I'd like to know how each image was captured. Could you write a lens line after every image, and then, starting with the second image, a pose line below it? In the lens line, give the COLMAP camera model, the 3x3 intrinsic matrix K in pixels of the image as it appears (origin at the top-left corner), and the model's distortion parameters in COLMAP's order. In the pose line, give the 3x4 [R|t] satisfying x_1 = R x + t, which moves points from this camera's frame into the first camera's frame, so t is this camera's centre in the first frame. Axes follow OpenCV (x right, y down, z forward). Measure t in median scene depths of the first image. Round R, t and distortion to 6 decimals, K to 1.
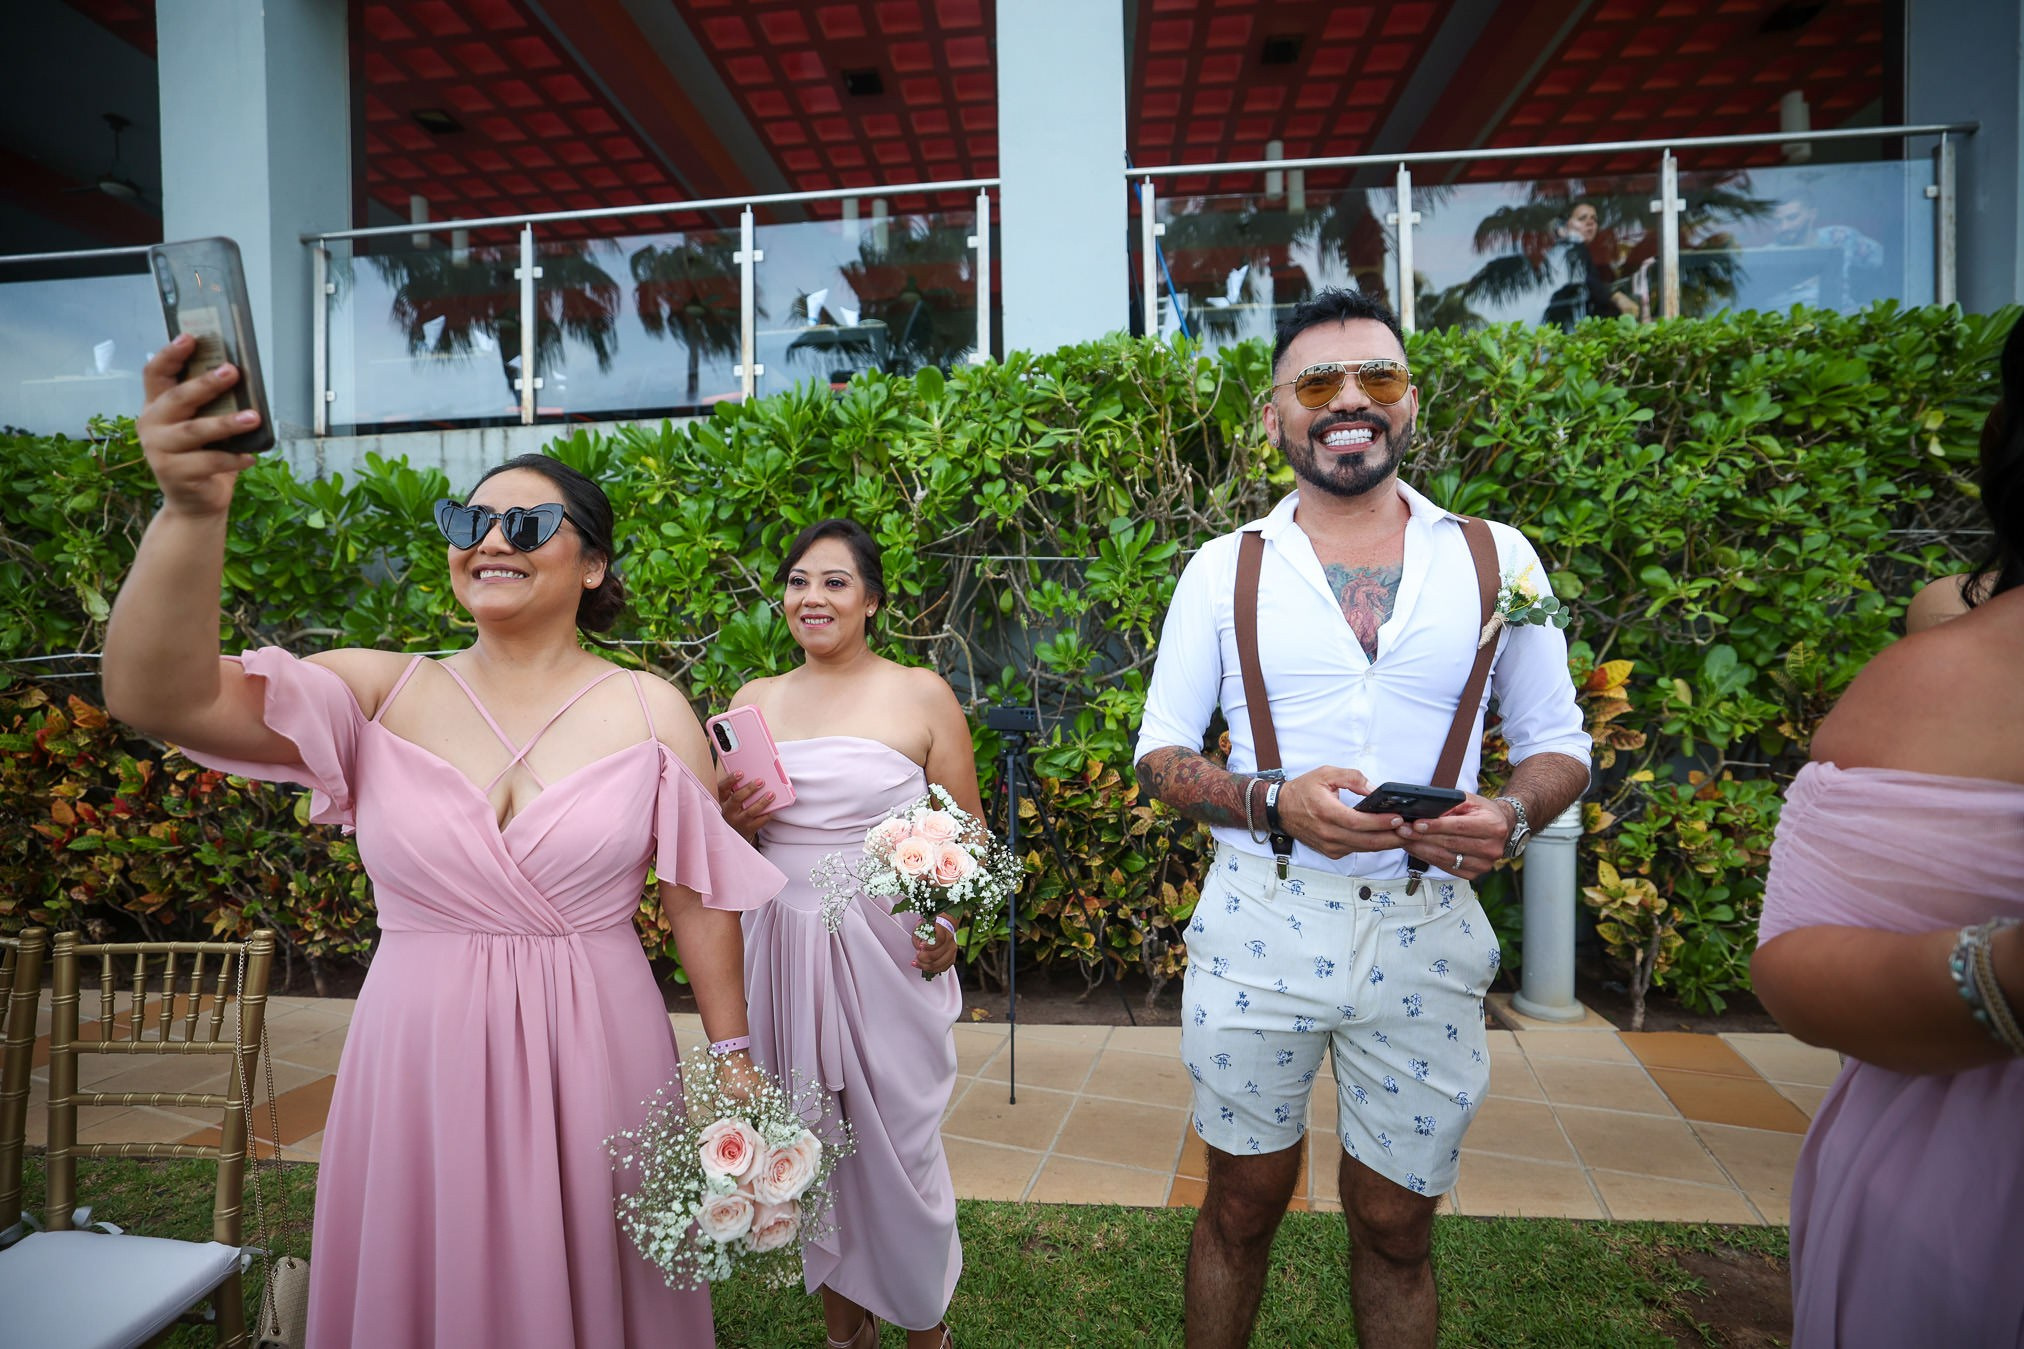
lens RADIAL K [[876.3, 0, 1003.0], [0, 876.3, 677.7], [0, 0, 1]] dist [-0.056751, 0.028129]
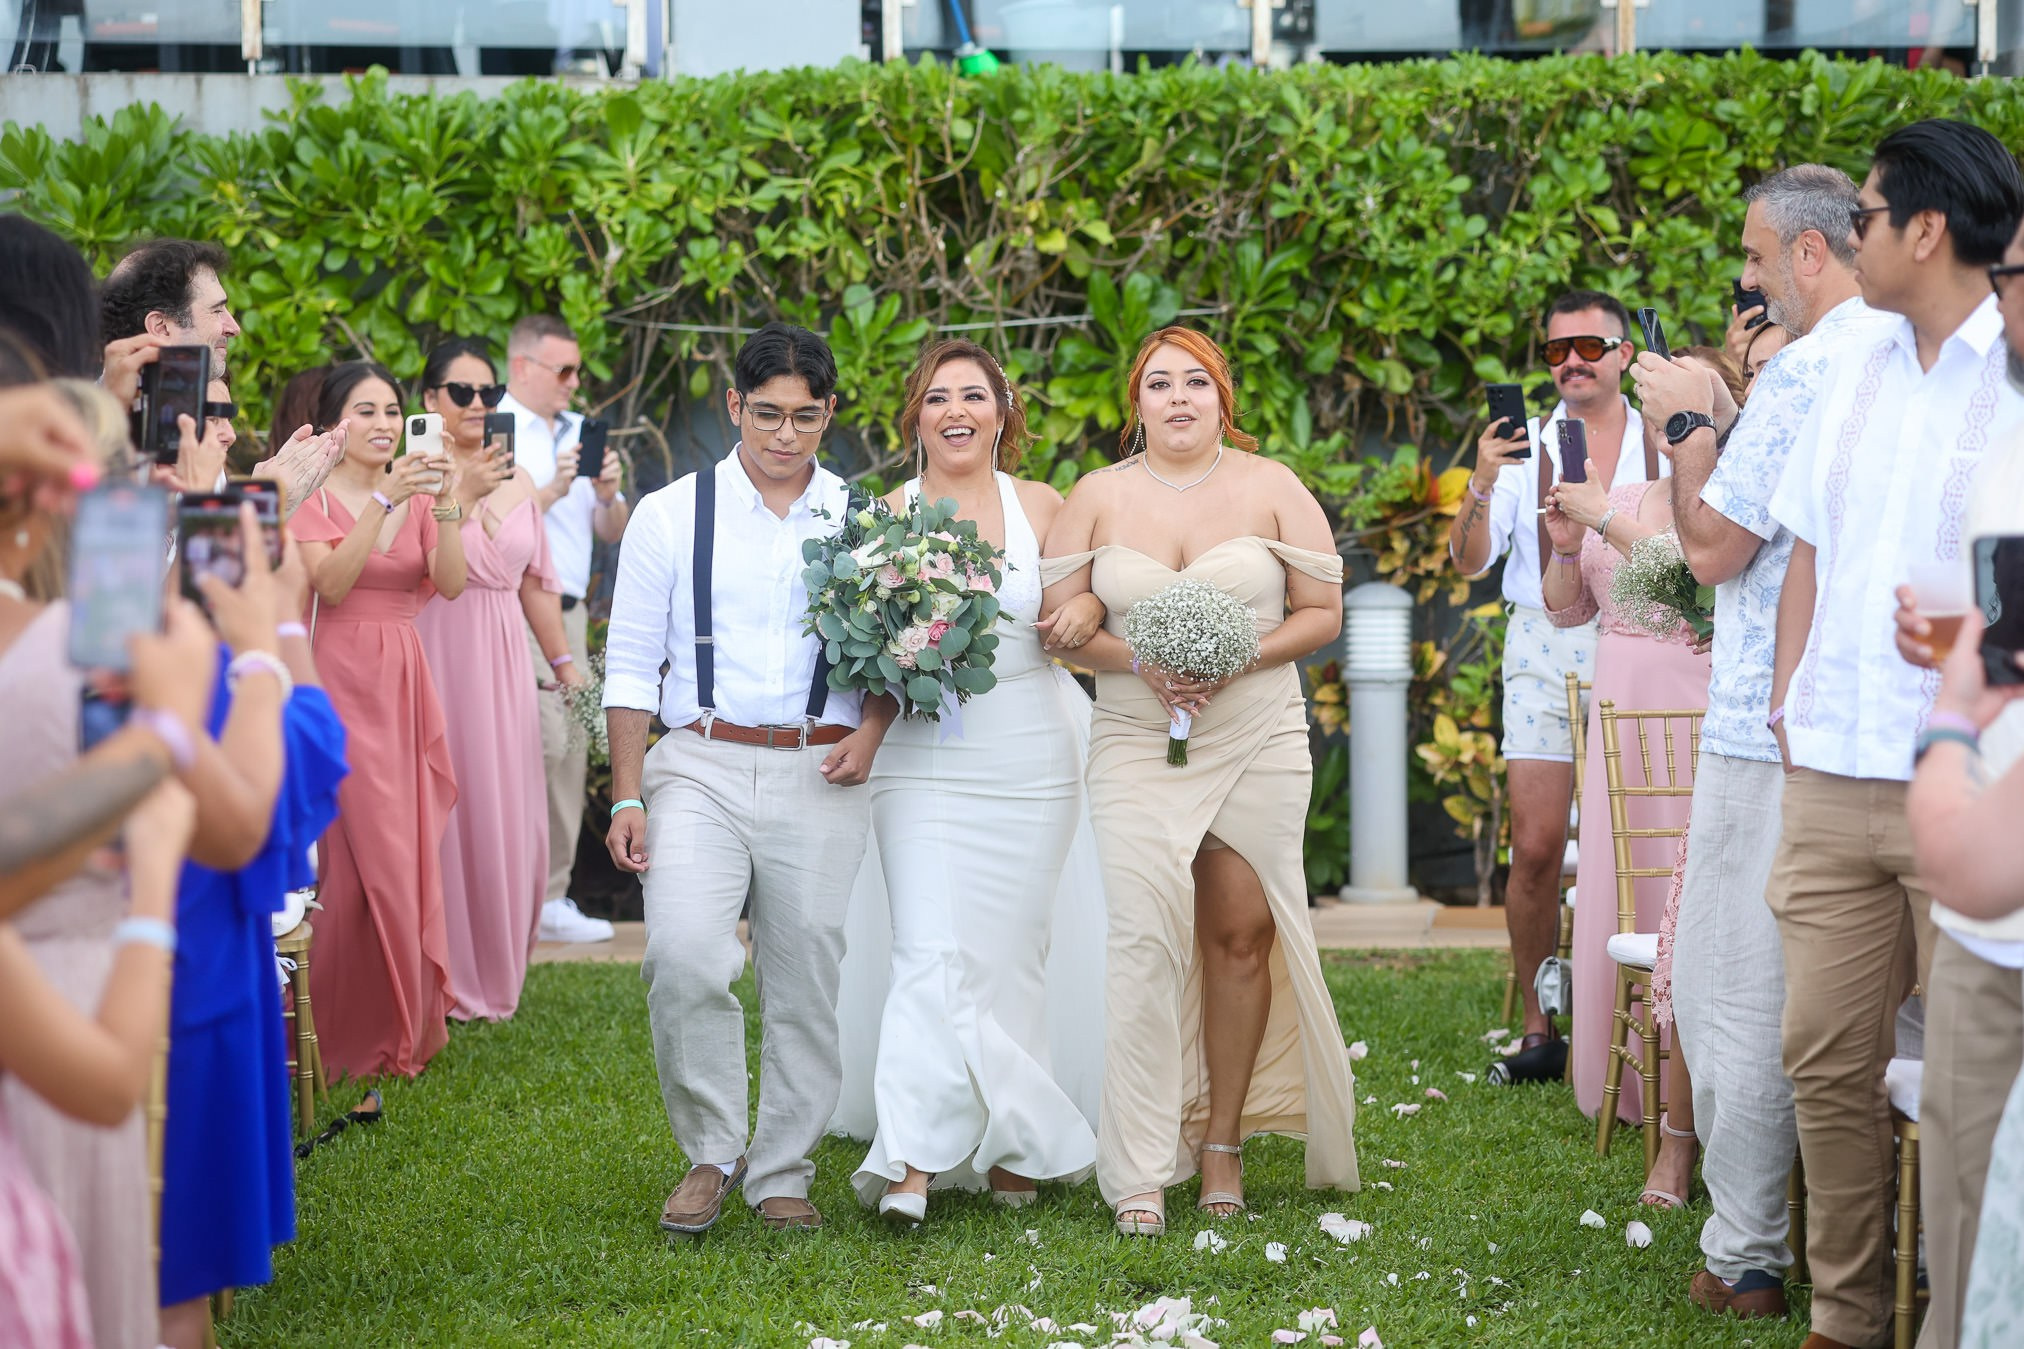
lens RADIAL K [[4856.0, 0, 1013.8], [0, 4856.0, 720.7], [0, 0, 1]] dist [0.065869, -1.255787]
pose [[0.977044, -0.002393, 0.213026, -0.692740], [-0.003765, 0.999587, 0.028498, 0.090883], [-0.213006, -0.028645, 0.976631, -3.481972]]
